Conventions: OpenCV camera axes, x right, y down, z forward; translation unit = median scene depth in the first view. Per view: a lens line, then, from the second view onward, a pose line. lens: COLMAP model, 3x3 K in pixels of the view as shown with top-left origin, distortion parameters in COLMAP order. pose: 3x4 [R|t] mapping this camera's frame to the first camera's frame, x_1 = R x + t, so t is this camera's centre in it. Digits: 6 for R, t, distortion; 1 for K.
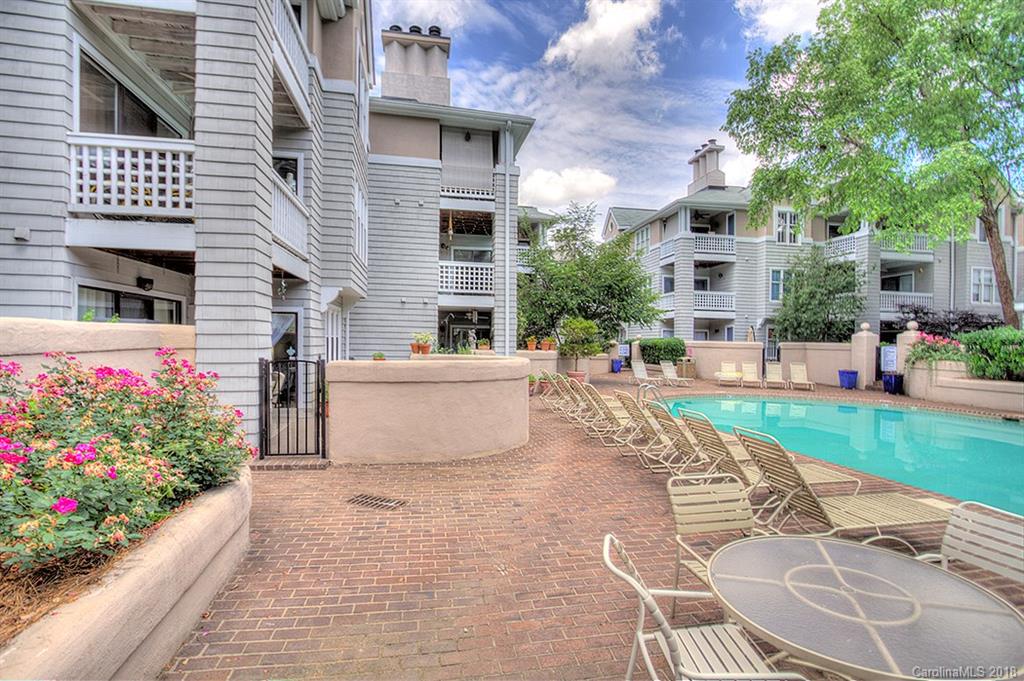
lens RADIAL K [[475.9, 0, 510.6], [0, 475.9, 343.4], [0, 0, 1]] dist [-0.000925, -0.000037]
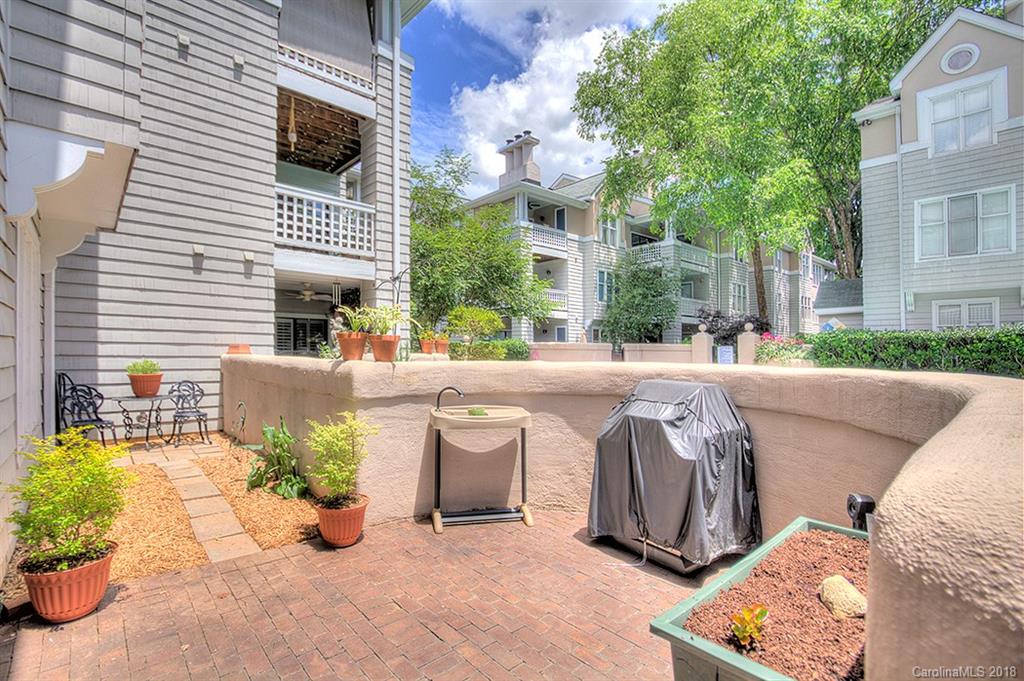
lens RADIAL K [[475.9, 0, 509.7], [0, 475.9, 340.6], [0, 0, 1]] dist [-0.000925, -0.000037]
pose [[0.859058, 0.004009, 0.511862, -0.164237], [0.001901, 0.999937, -0.011023, 0.003573], [-0.511874, 0.010443, 0.858997, 0.354516]]
